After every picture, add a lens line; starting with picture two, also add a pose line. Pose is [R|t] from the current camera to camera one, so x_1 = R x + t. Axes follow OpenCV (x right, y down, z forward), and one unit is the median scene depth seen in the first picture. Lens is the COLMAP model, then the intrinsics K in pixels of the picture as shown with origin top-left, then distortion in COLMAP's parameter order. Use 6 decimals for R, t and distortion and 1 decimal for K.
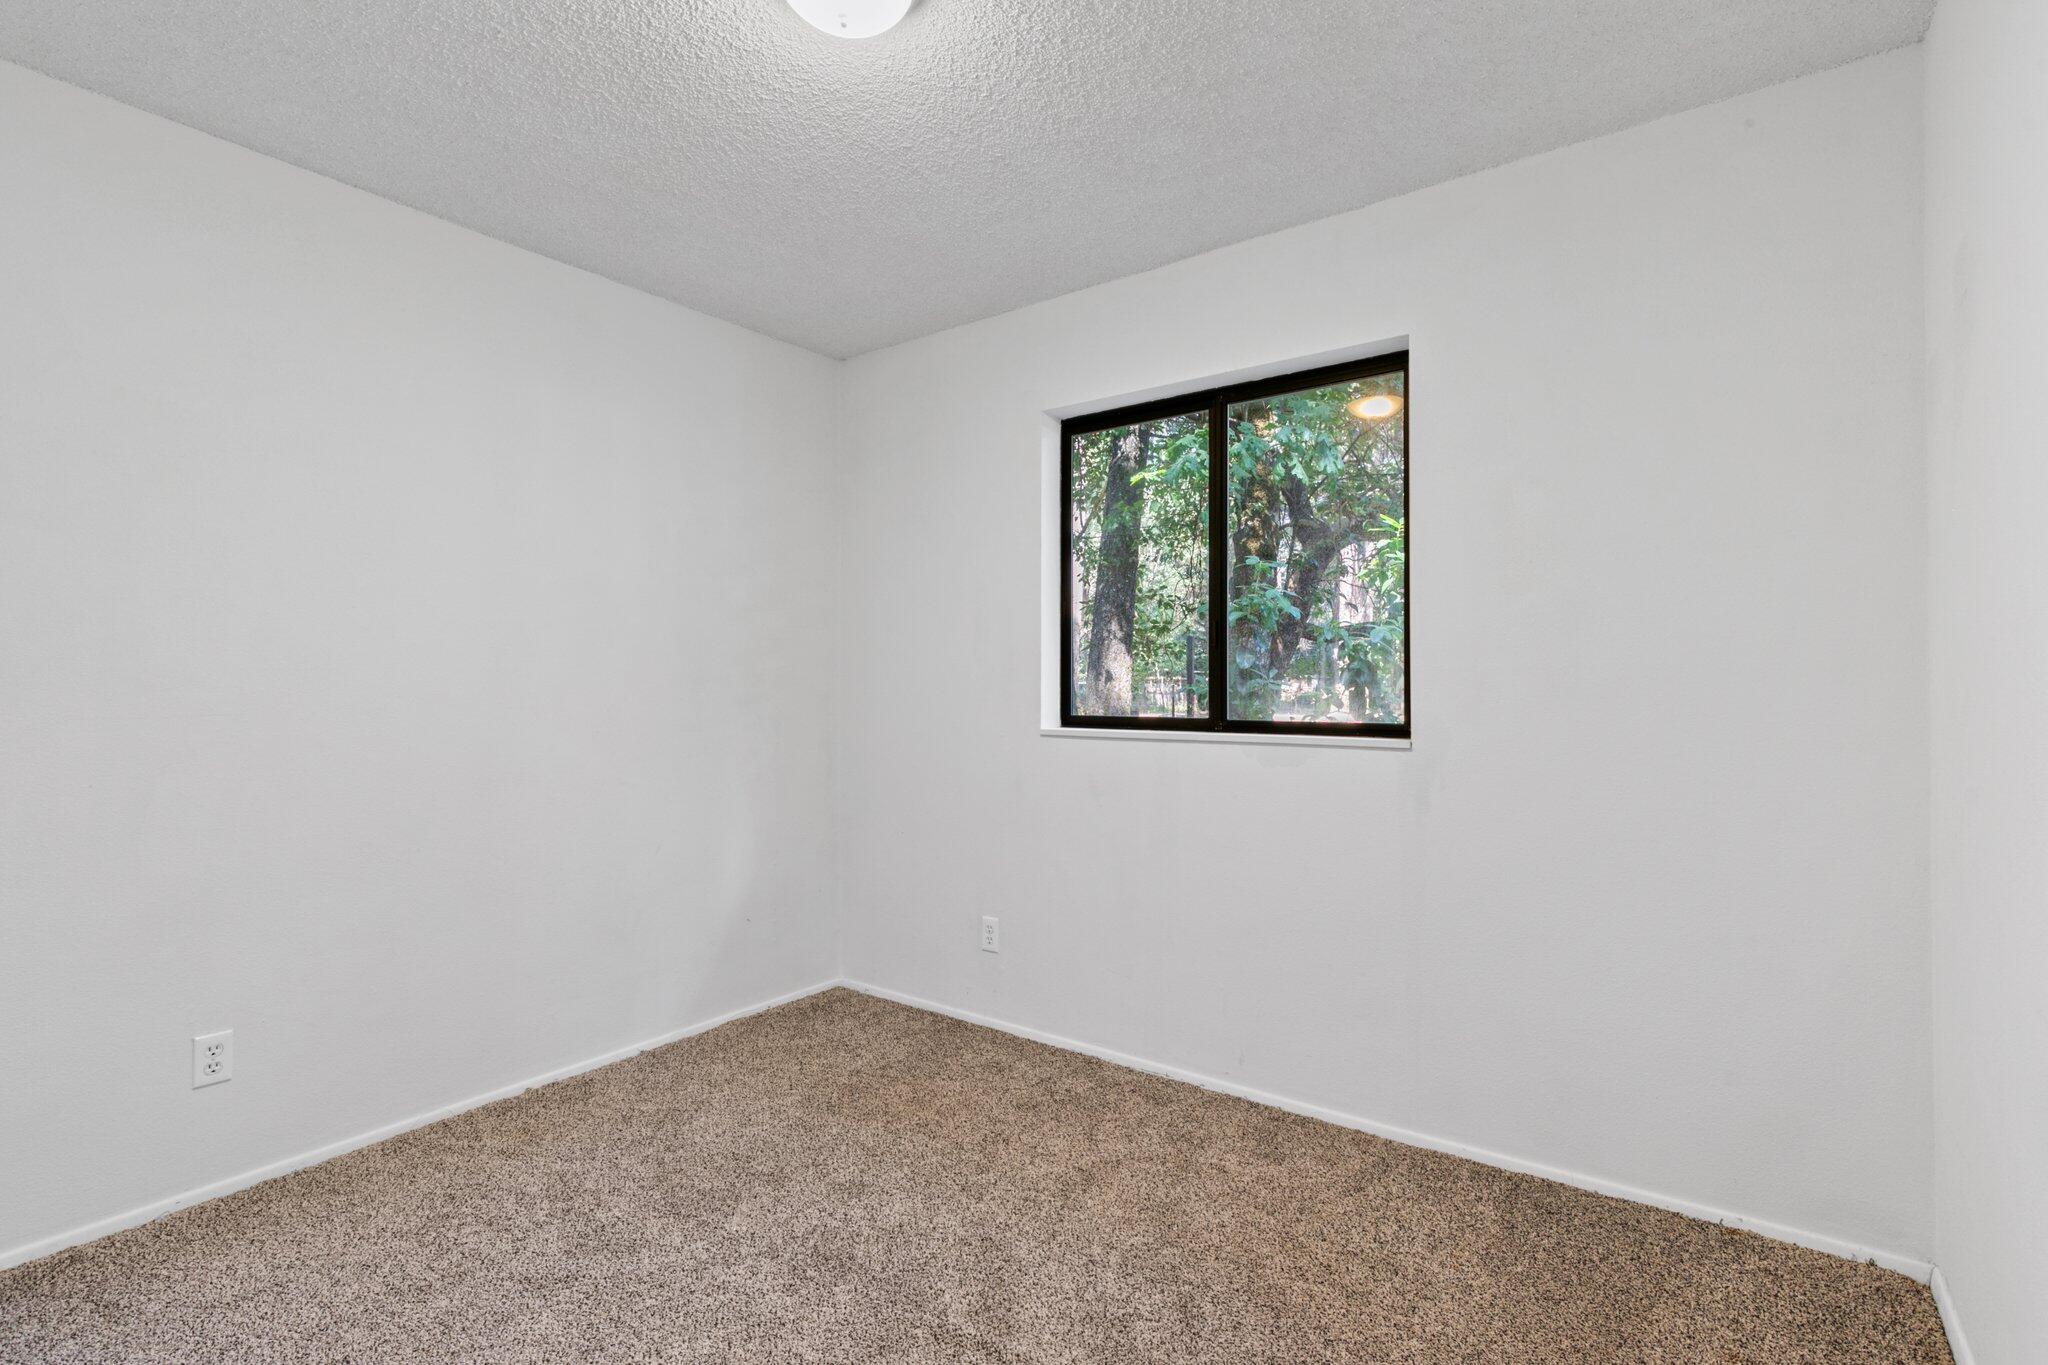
lens RADIAL K [[936.6, 0, 1037.5], [0, 936.6, 685.6], [0, 0, 1]] dist [0.000629, 0.000166]
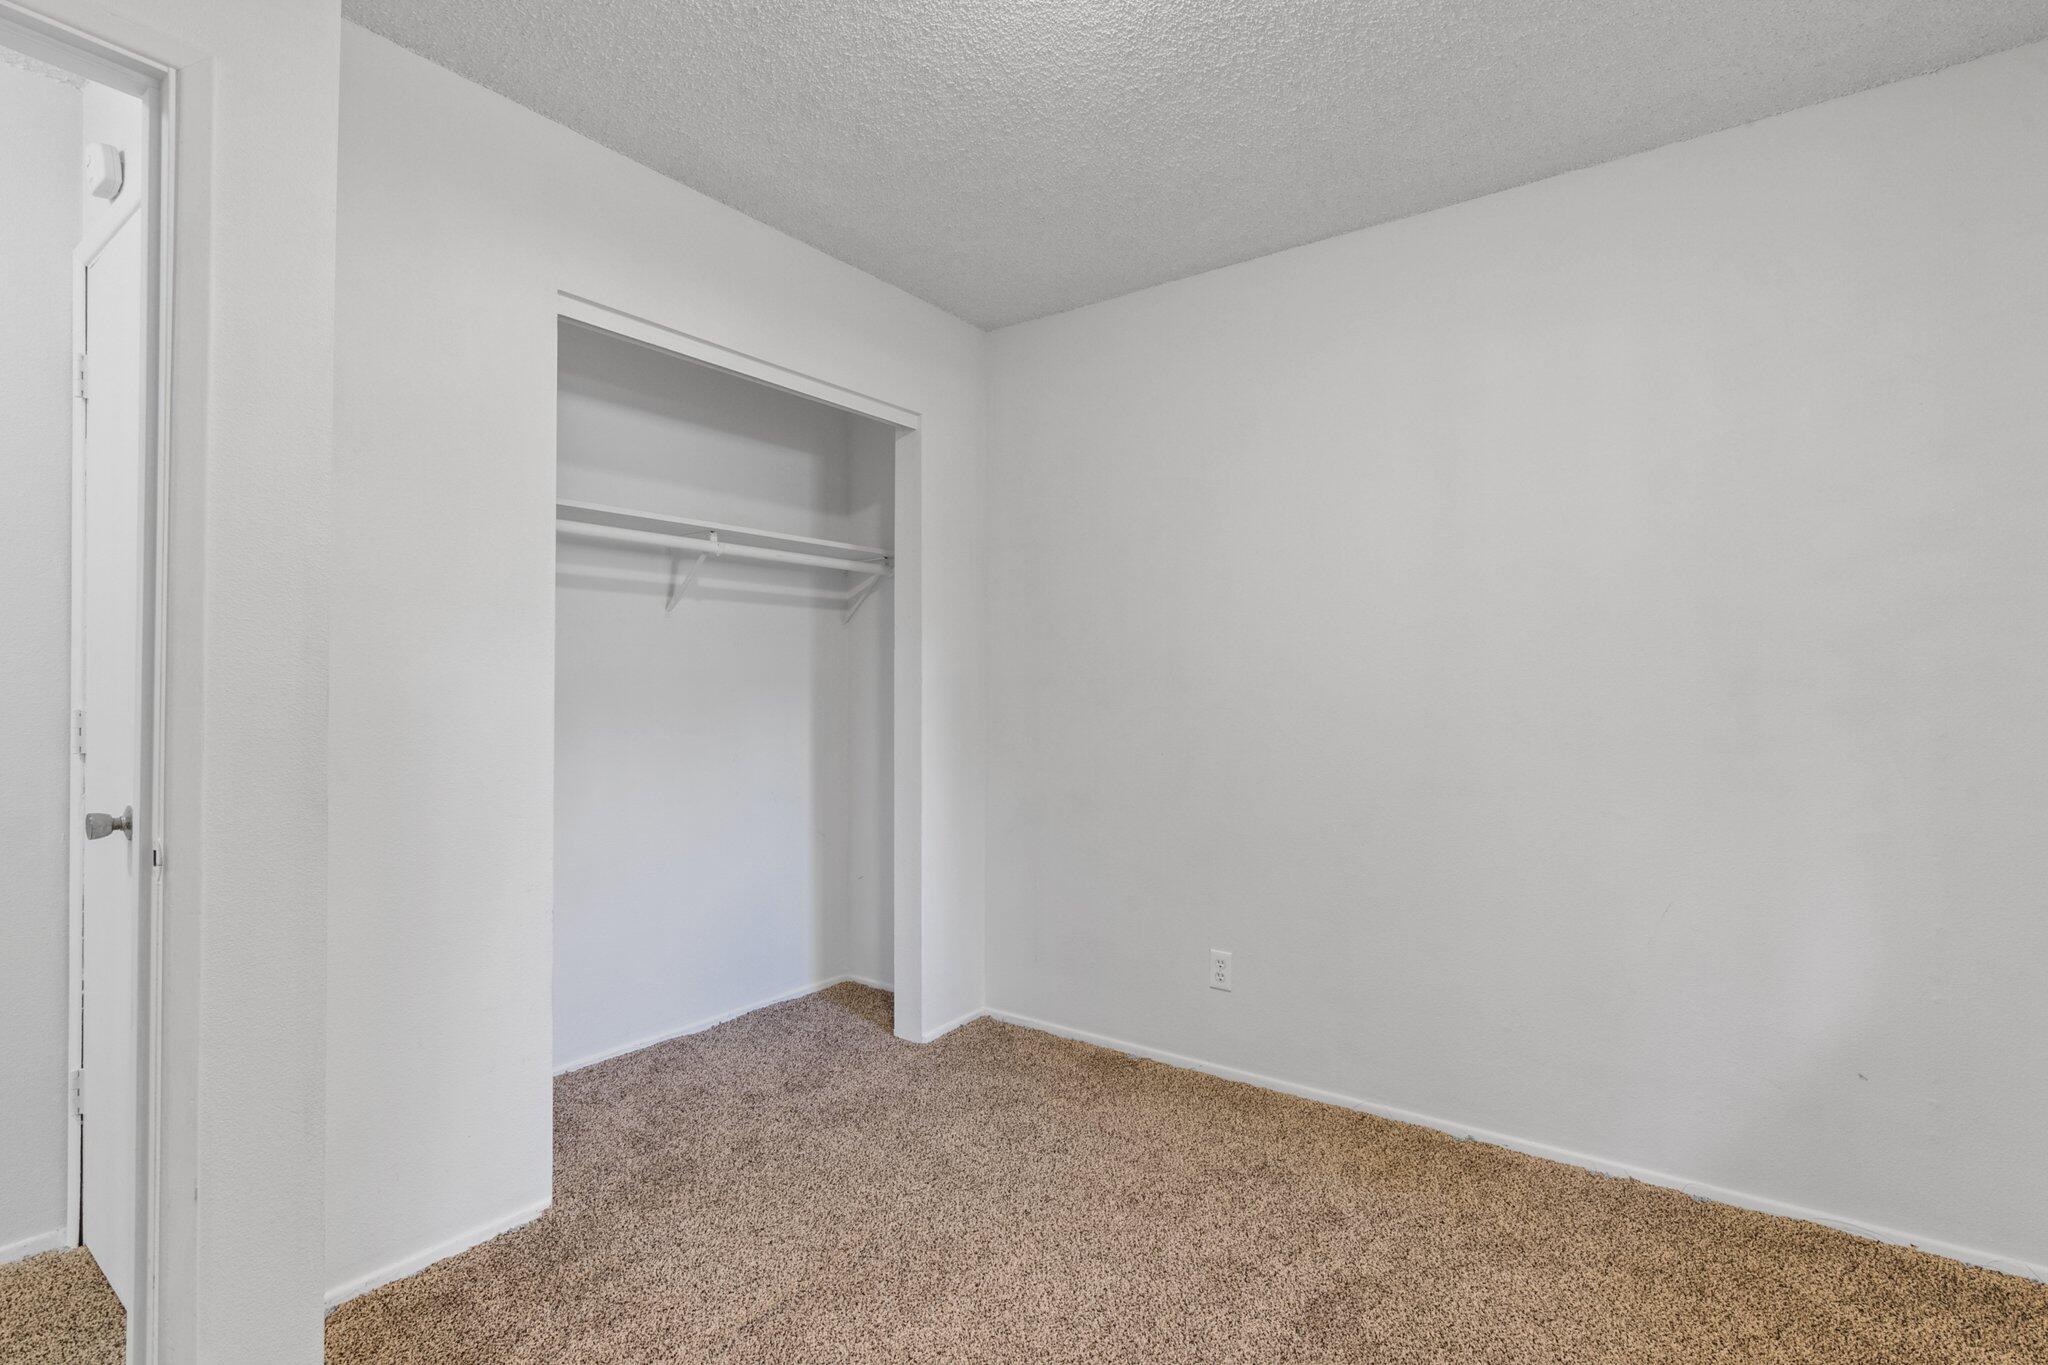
lens RADIAL K [[936.6, 0, 1033.3], [0, 936.6, 682.1], [0, 0, 1]] dist [0.000629, 0.000166]
pose [[0.022947, -0.005460, -0.999722, 0.368383], [0.003781, 0.999978, -0.005374, -0.000357], [0.999730, -0.003657, 0.022967, 0.603450]]
